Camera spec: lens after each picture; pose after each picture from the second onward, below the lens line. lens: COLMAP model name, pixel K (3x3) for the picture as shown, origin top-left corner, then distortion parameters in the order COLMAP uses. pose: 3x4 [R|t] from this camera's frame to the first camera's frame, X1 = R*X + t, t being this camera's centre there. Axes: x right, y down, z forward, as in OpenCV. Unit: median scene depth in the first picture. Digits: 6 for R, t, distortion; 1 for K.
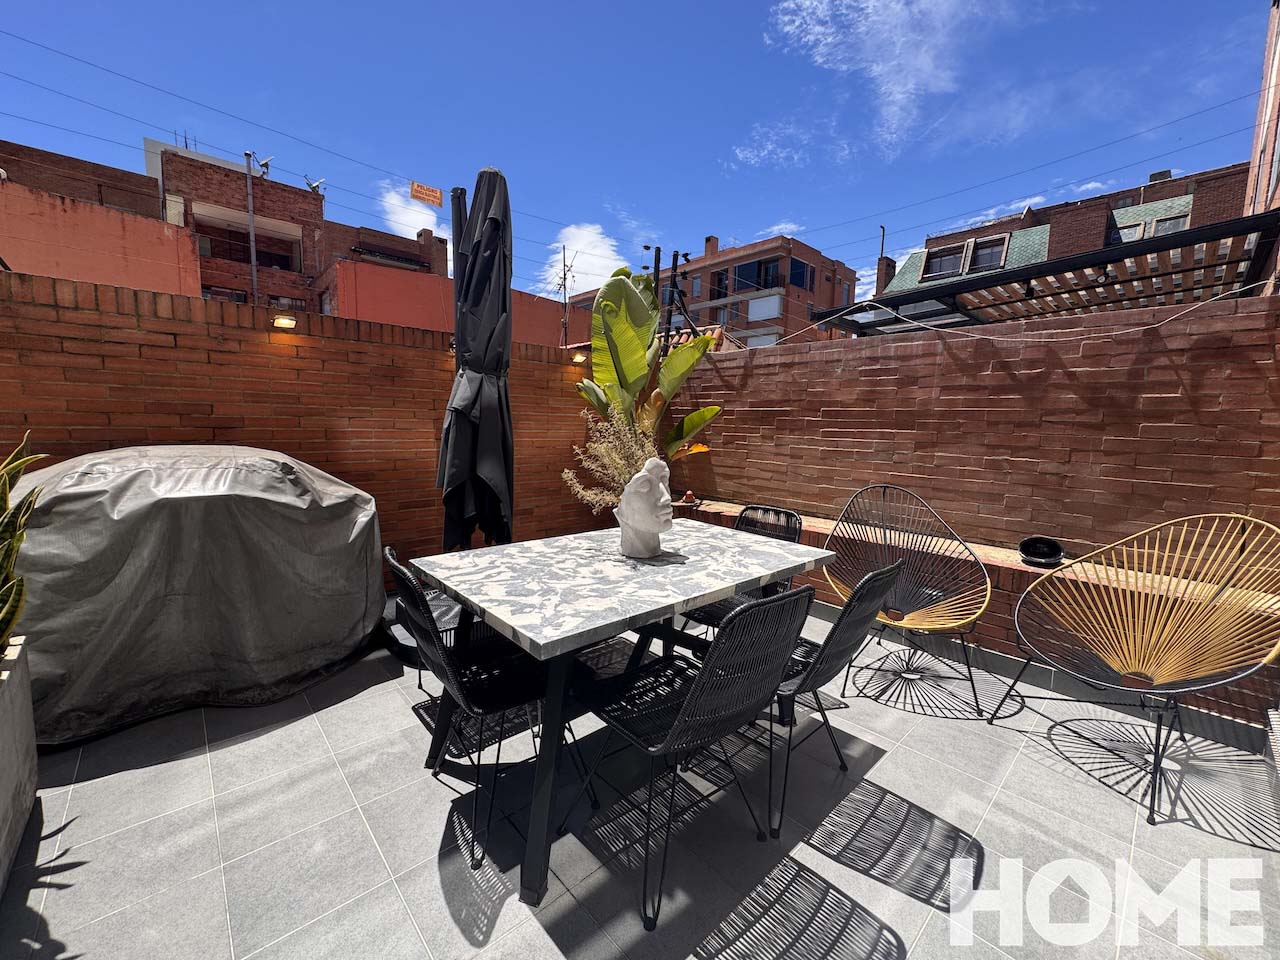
lens RADIAL K [[506.6, 0, 640.0], [0, 506.6, 480.0], [0, 0, 1]] dist [-0.002572, -0.000169]
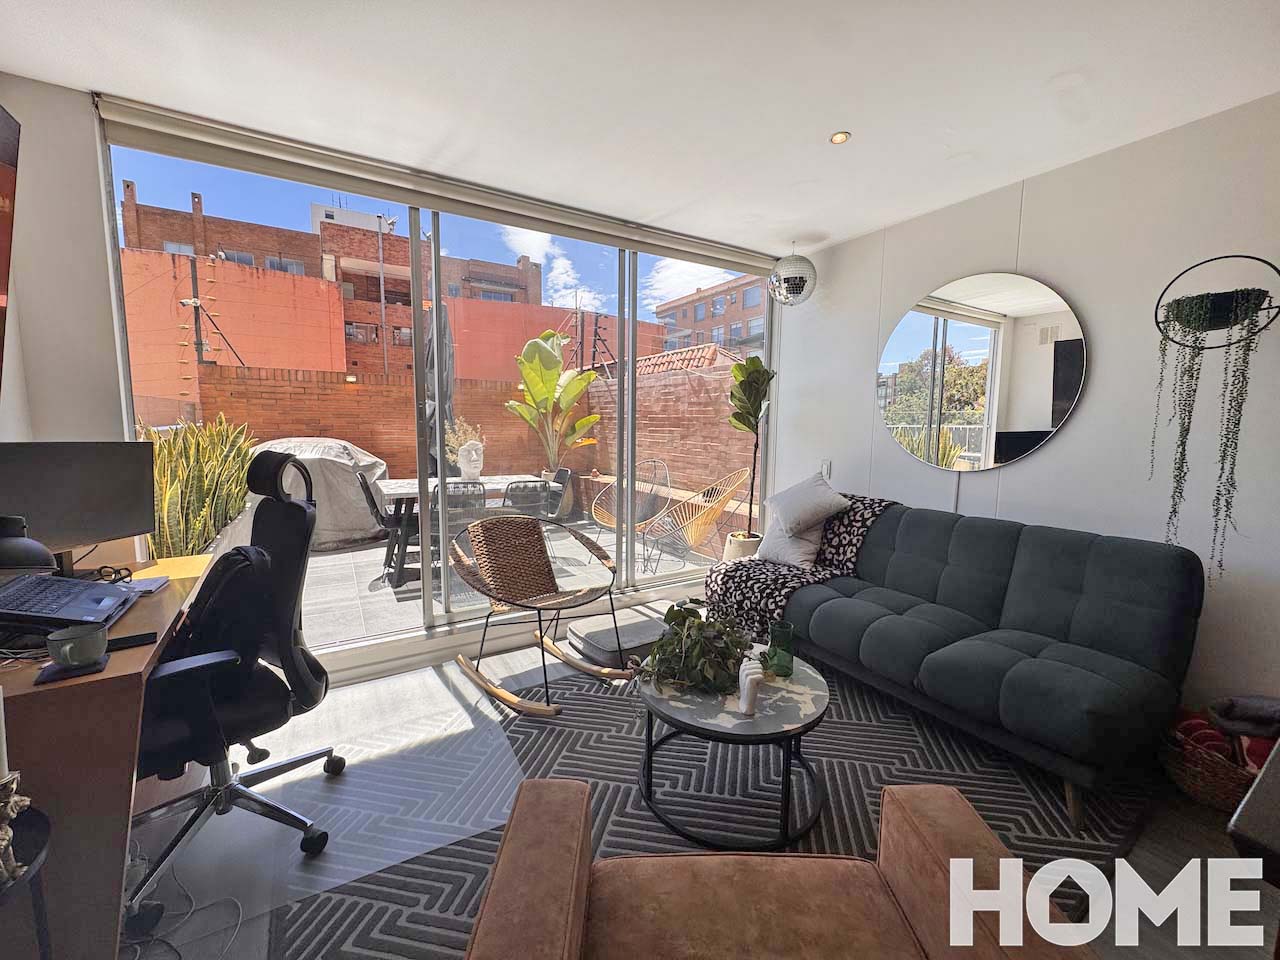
lens RADIAL K [[509.5, 0, 640.0], [0, 509.5, 480.0], [0, 0, 1]] dist [-0.000964, 0.000312]
pose [[0.979930, 0.010755, -0.199051, 0.864329], [-0.012183, 0.999908, -0.005951, 0.098205], [0.198969, 0.008257, 0.979971, -0.793484]]
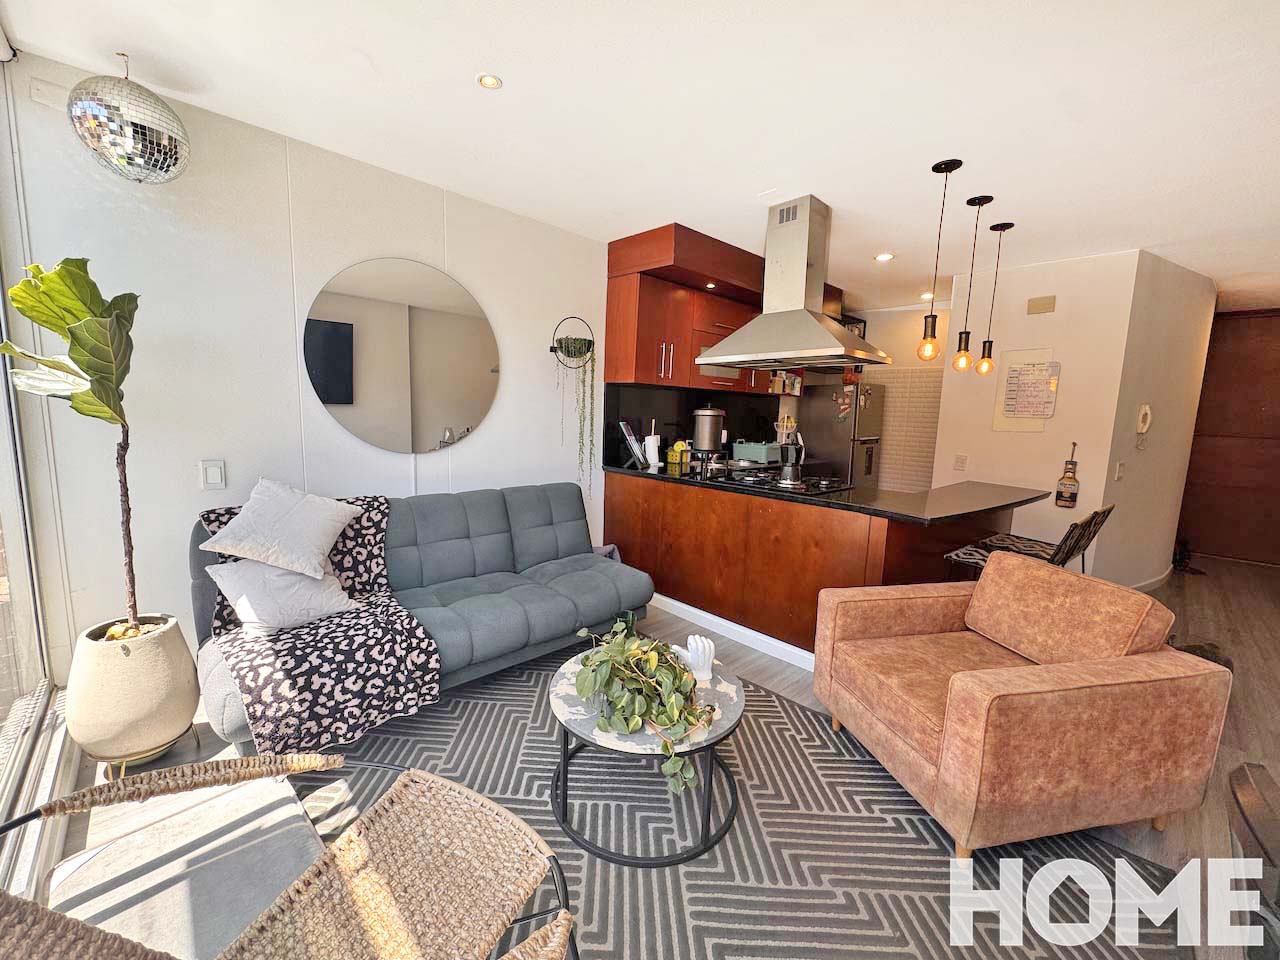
lens RADIAL K [[509.5, 0, 640.0], [0, 509.5, 480.0], [0, 0, 1]] dist [-0.000964, 0.000312]
pose [[-0.004533, -0.153874, 0.988080, 0.262355], [0.082083, 0.984699, 0.153724, -0.000926], [-0.996615, 0.081801, 0.008166, -0.139878]]
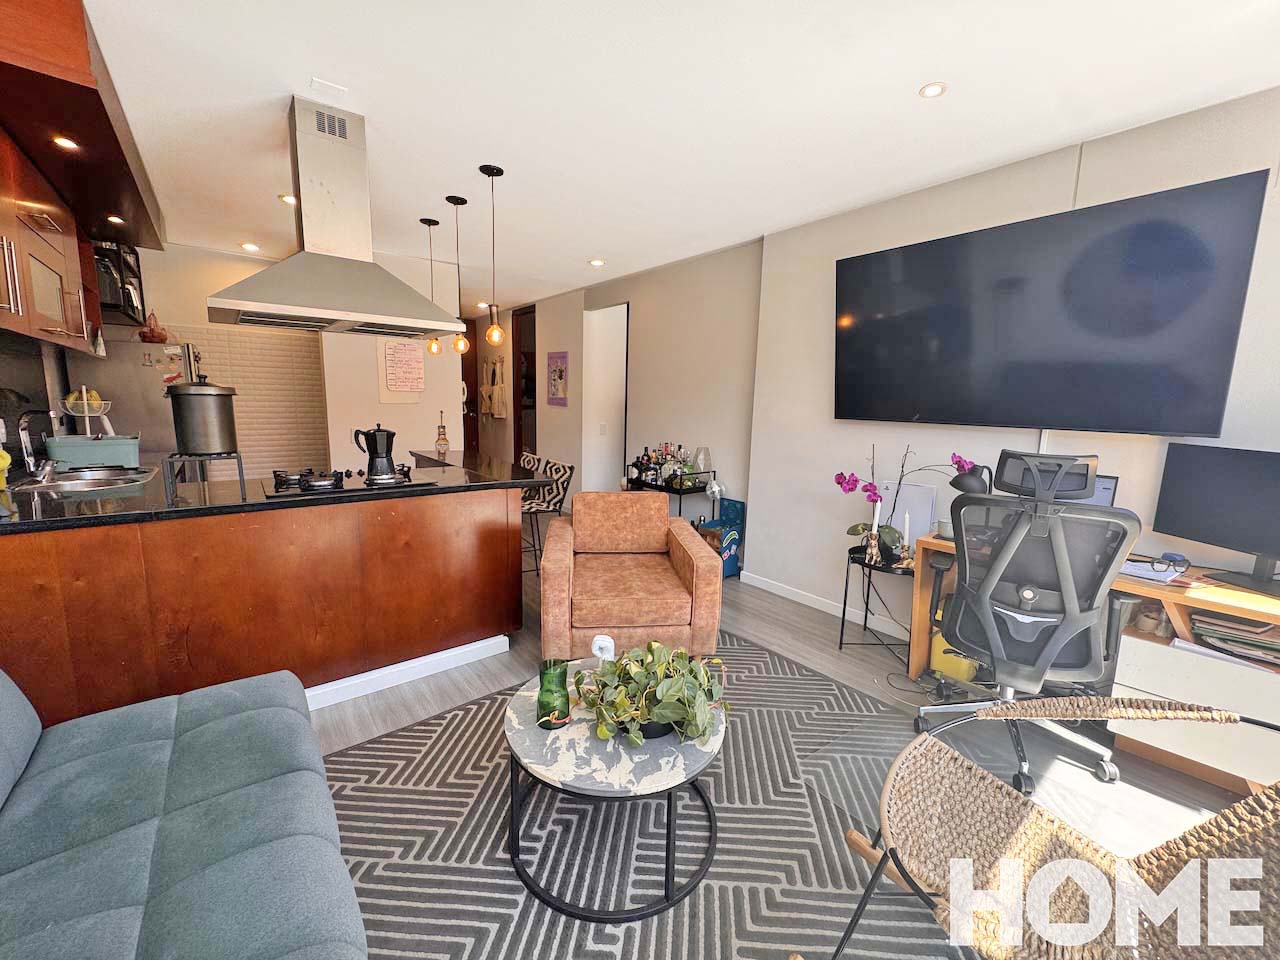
lens RADIAL K [[526.5, 0, 643.9], [0, 526.5, 467.1], [0, 0, 1]] dist [0.027271, -0.000042]
pose [[-0.996032, -0.046977, 0.075587, 0.788225], [-0.027802, 0.971071, 0.237165, -0.047960], [-0.084542, 0.234123, -0.968524, 0.384662]]
